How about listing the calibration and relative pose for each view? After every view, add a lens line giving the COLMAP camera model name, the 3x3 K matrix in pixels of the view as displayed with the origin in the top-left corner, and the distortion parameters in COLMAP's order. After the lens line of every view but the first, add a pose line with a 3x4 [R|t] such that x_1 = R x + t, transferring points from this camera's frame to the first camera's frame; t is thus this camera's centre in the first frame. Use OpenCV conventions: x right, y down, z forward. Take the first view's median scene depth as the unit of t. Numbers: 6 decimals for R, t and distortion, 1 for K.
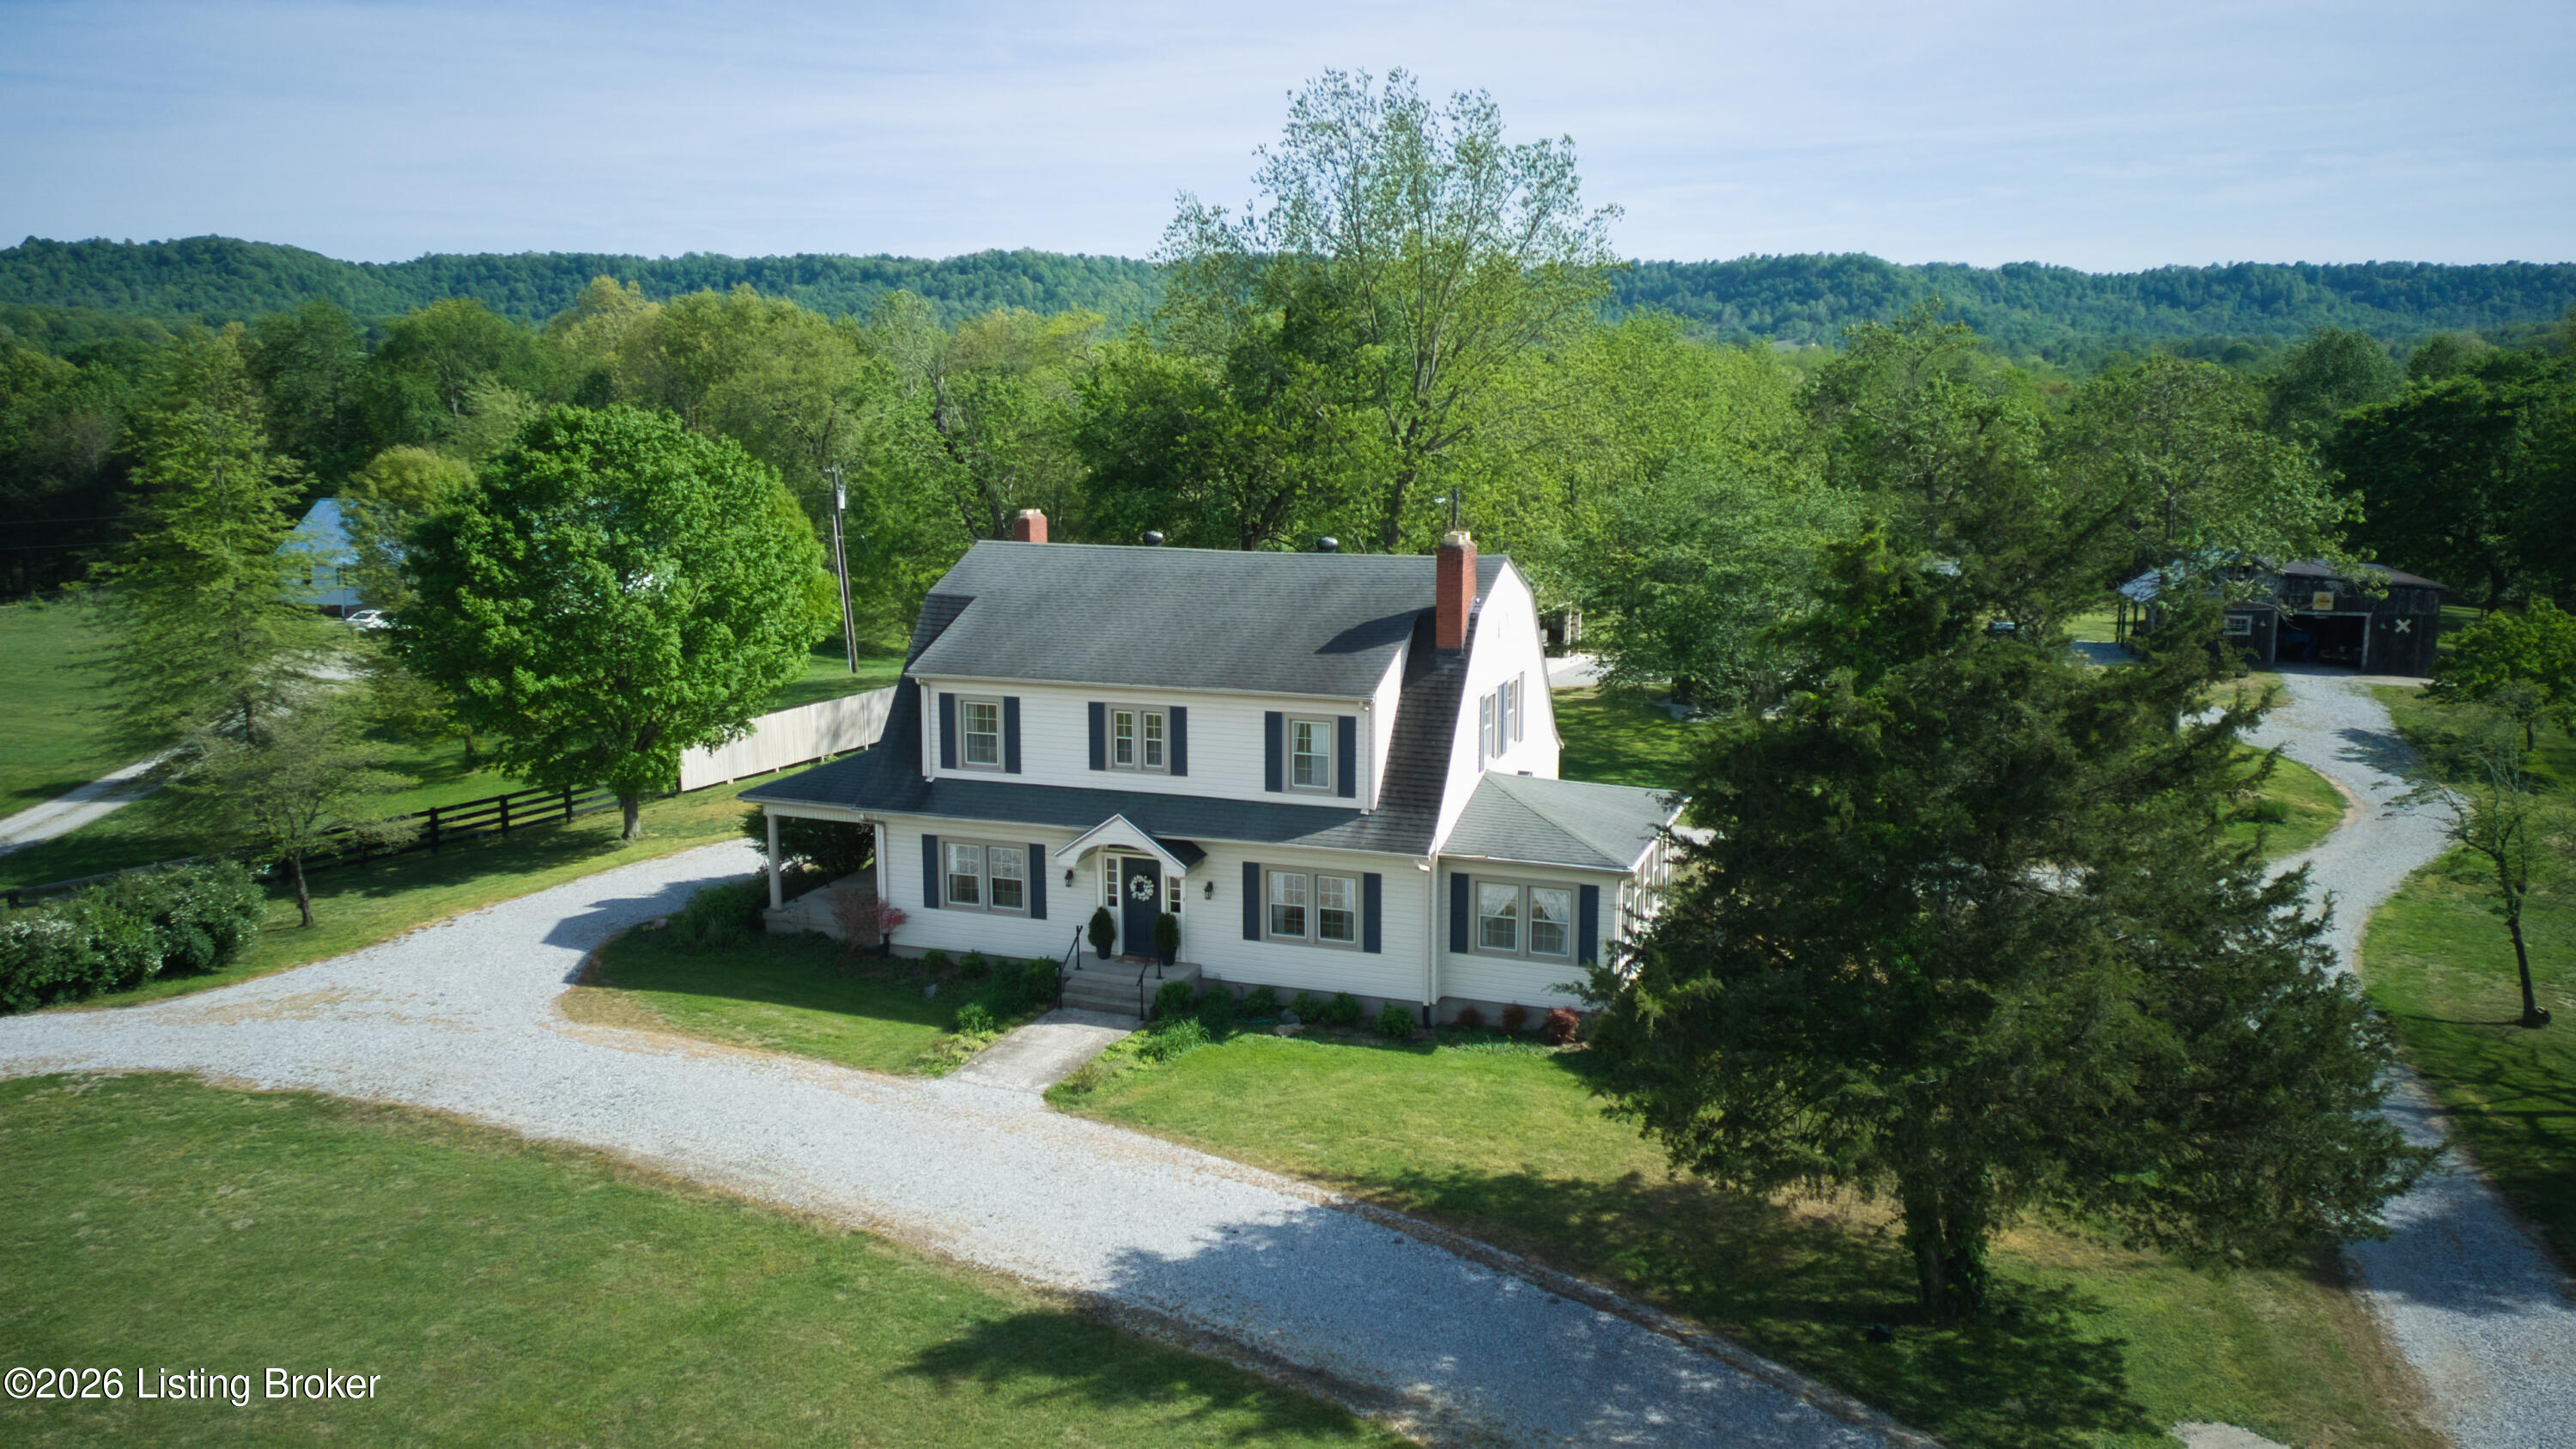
lens RADIAL K [[1978.6, 0, 1281.6], [0, 1978.6, 719.6], [0, 0, 1]] dist [0.077900, -0.079336]
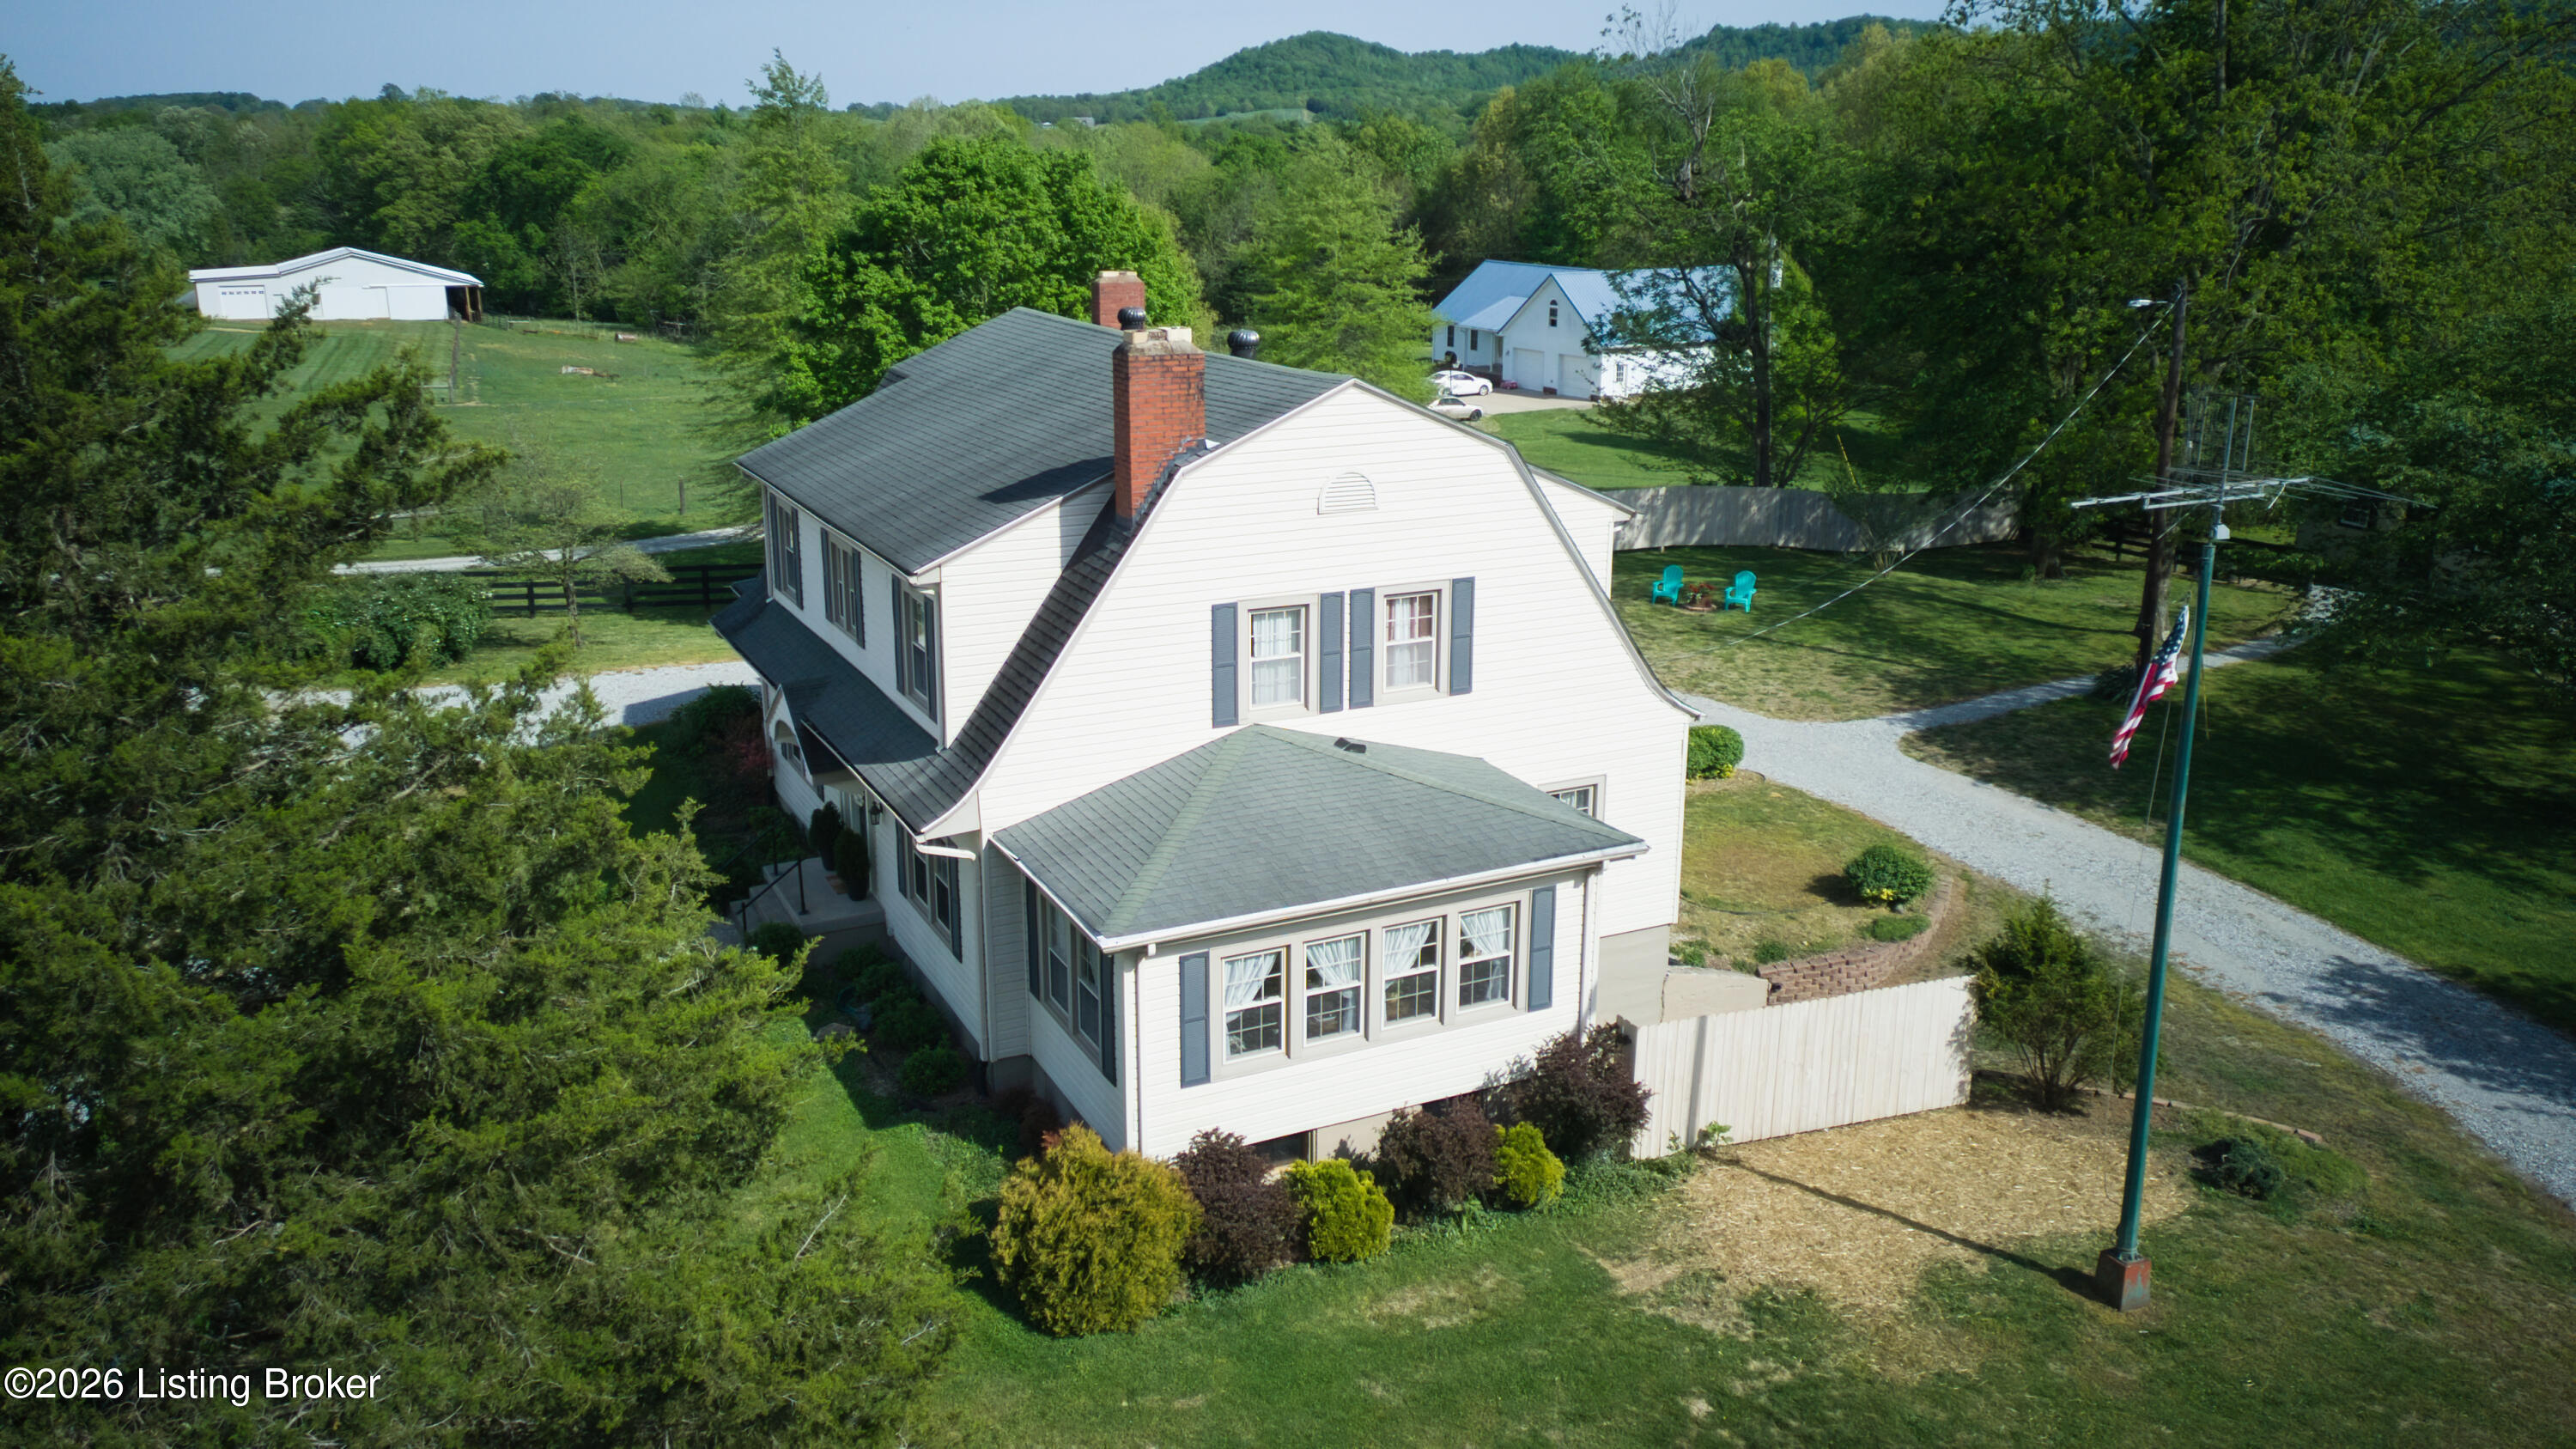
lens RADIAL K [[1978.6, 0, 1294.5], [0, 1978.6, 718.1], [0, 0, 1]] dist [0.077900, -0.079336]
pose [[0.729919, 0.194848, -0.655174, 0.546366], [-0.125518, 0.980419, 0.151738, -0.075769], [0.671910, -0.028520, 0.740083, 0.588479]]
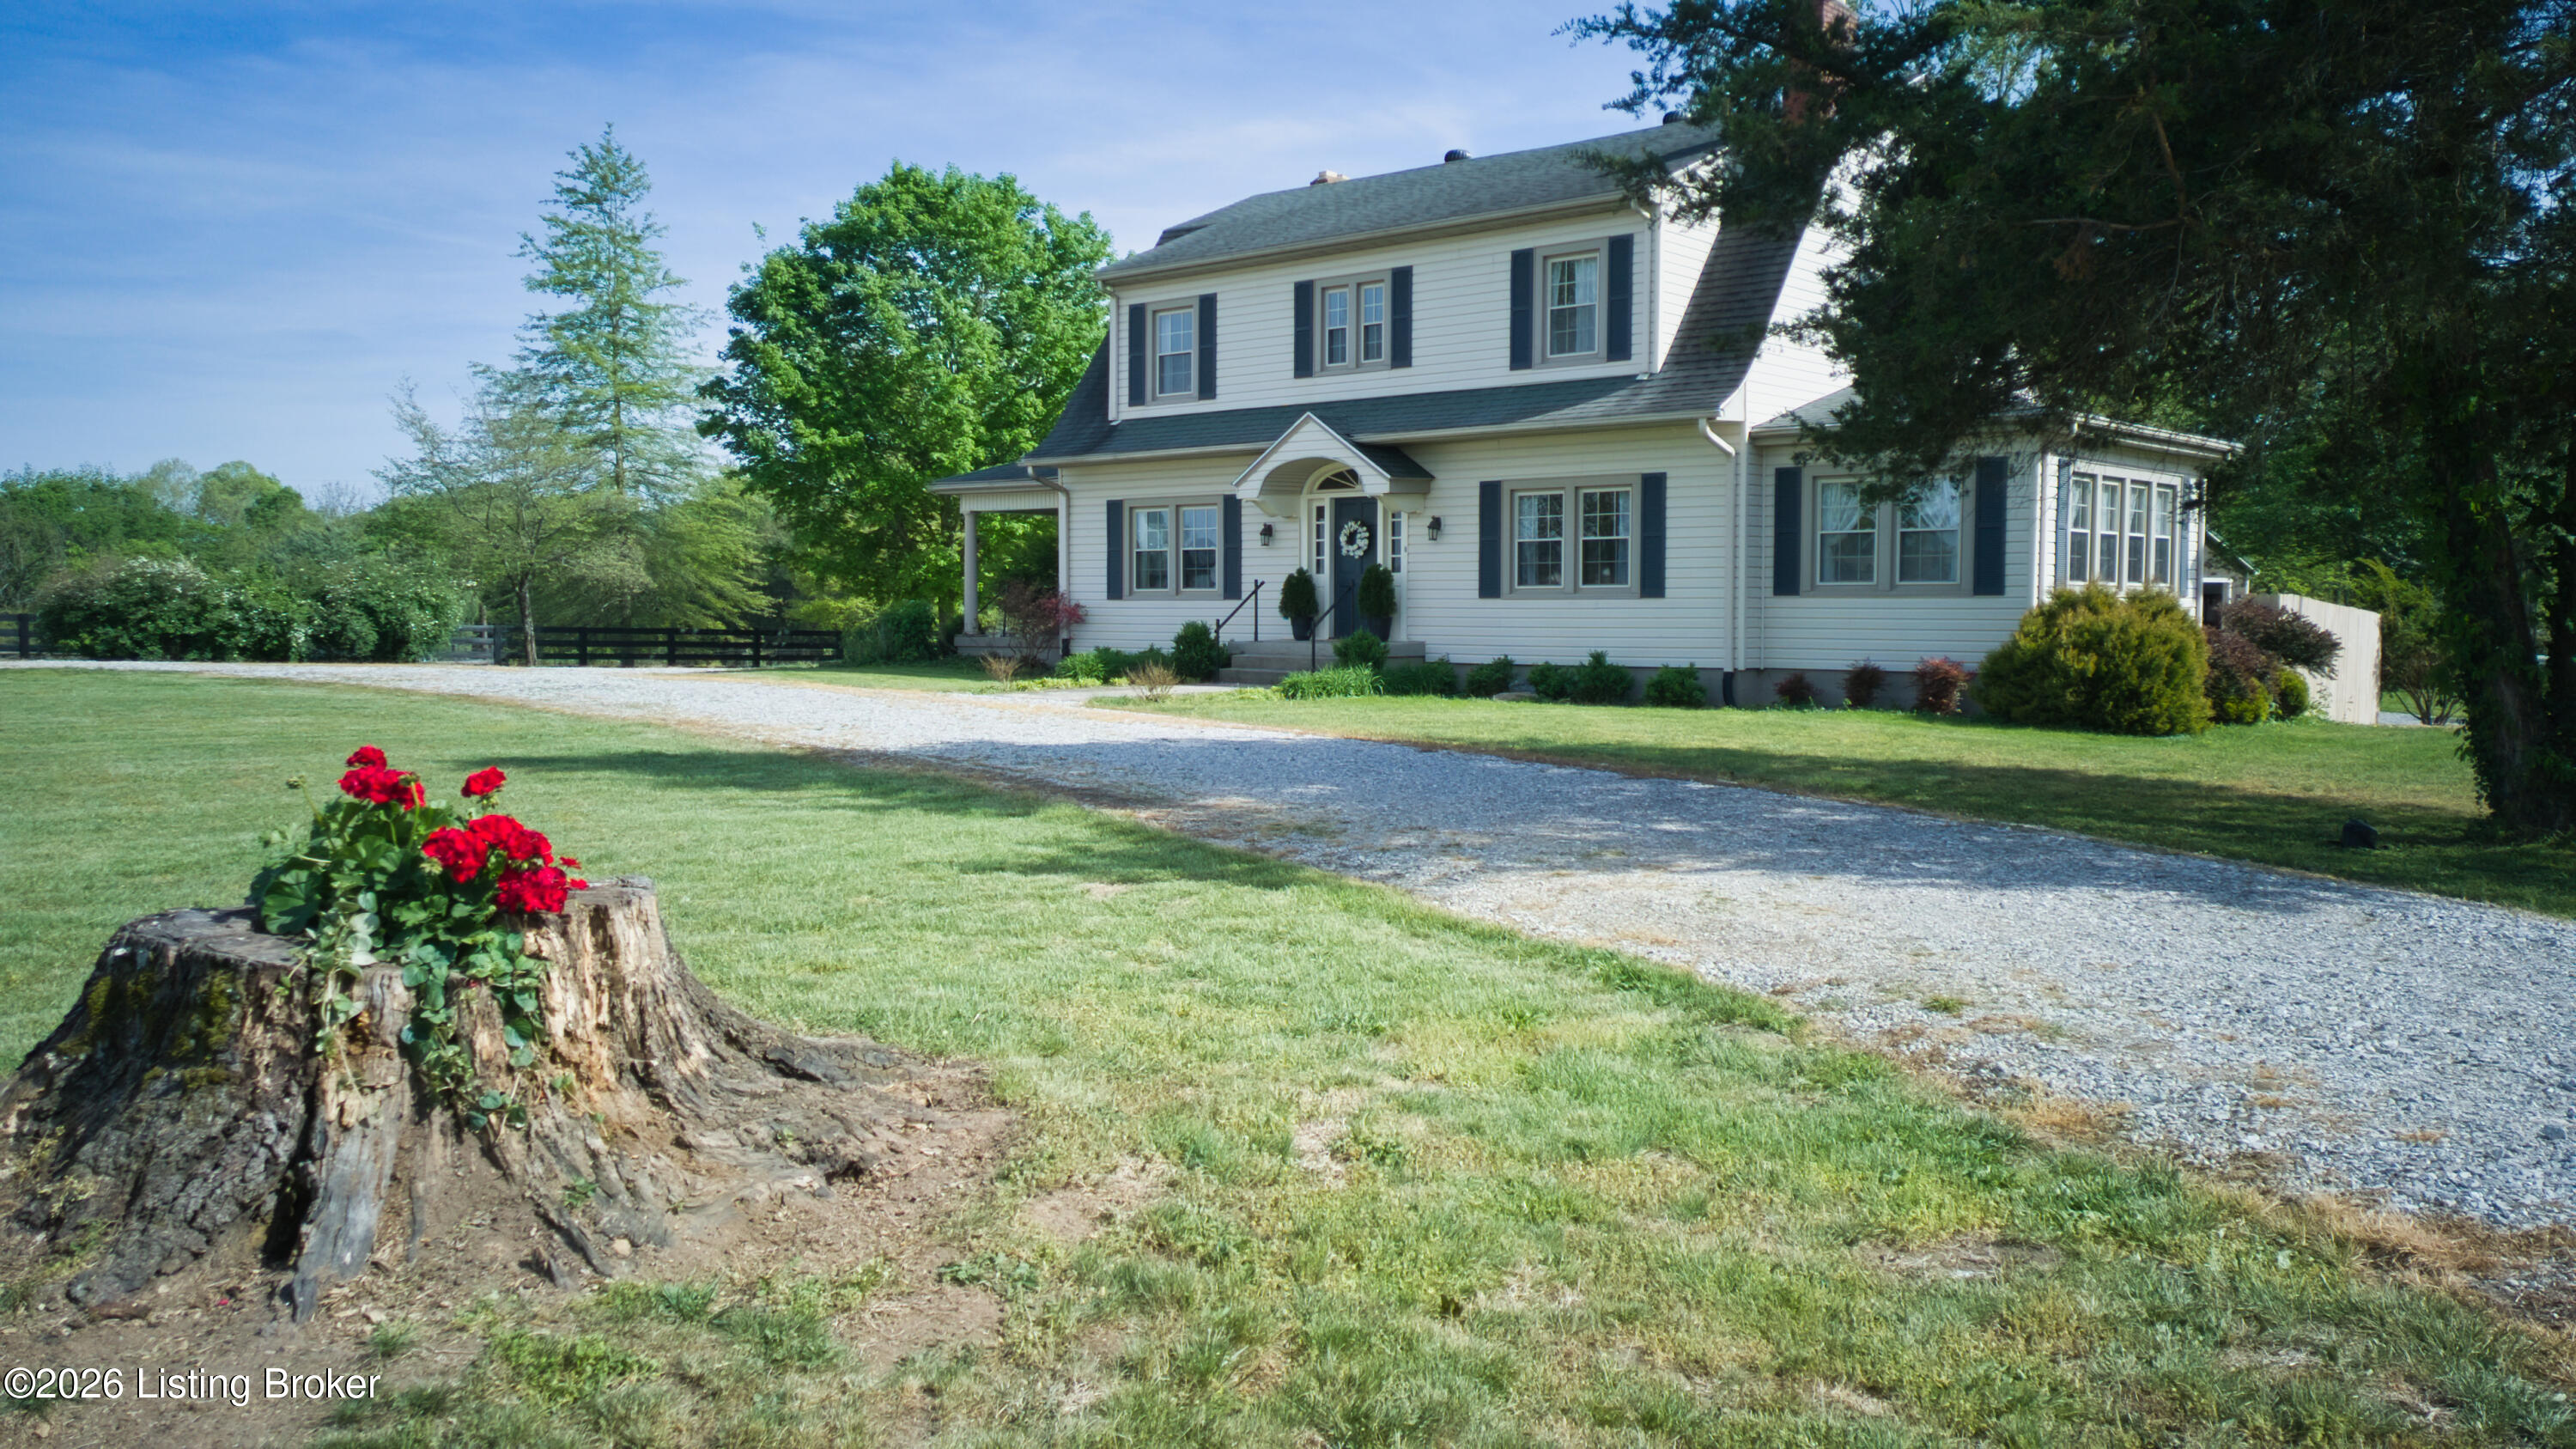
lens RADIAL K [[1978.6, 0, 1280.6], [0, 1978.6, 683.8], [0, 0, 1]] dist [0.077900, -0.079336]
pose [[0.937525, 0.019195, -0.347387, 0.159354], [-0.066180, 0.990085, -0.123899, 0.235702], [0.341564, 0.139149, 0.929501, 0.351925]]
